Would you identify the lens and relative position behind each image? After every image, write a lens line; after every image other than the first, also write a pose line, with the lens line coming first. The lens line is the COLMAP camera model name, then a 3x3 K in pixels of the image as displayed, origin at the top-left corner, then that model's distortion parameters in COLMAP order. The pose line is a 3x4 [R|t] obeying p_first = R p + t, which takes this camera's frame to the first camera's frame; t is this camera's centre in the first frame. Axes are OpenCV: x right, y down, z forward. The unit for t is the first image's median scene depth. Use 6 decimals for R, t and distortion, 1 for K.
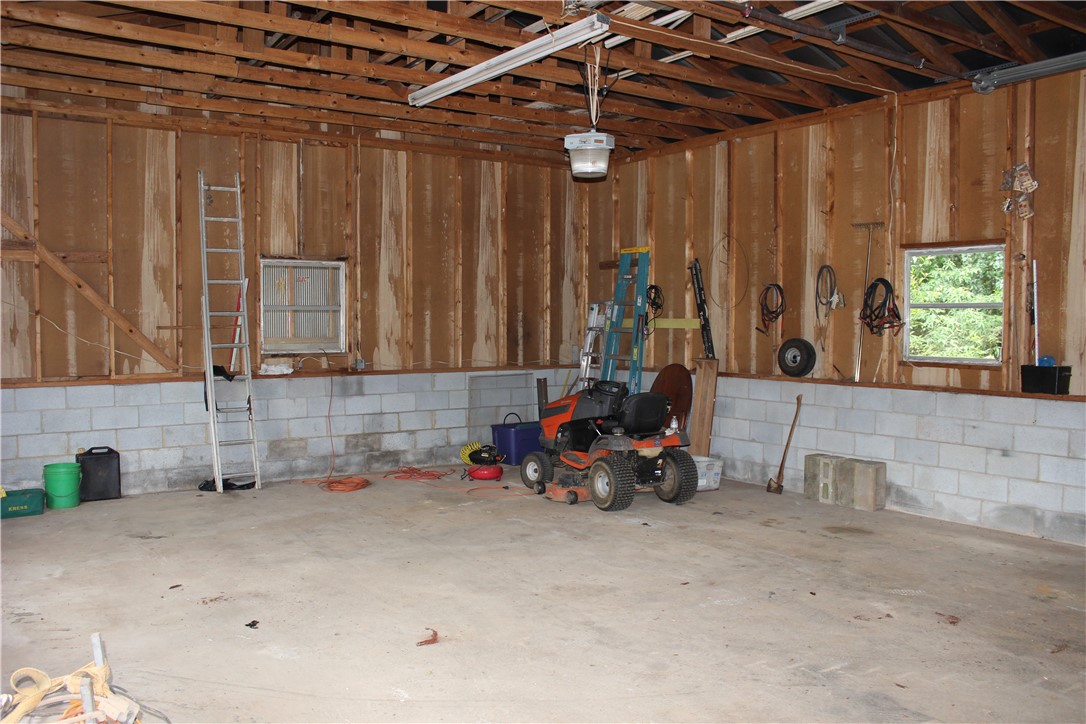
lens RADIAL K [[909.7, 0, 536.8], [0, 909.7, 379.4], [0, 0, 1]] dist [-0.156040, 0.151138]
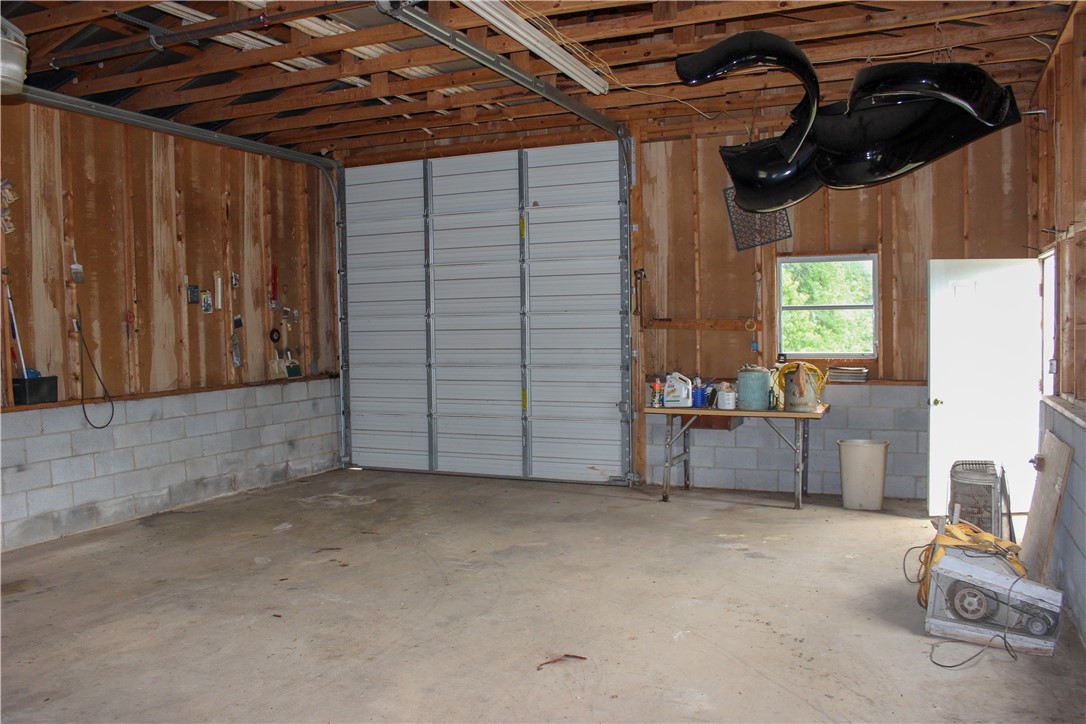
lens RADIAL K [[909.7, 0, 536.8], [0, 909.7, 379.4], [0, 0, 1]] dist [-0.156040, 0.151138]
pose [[-0.523149, -0.040321, 0.851287, -0.748873], [0.073995, 0.992959, 0.092504, -0.078384], [-0.849023, 0.111384, -0.516482, 1.234655]]
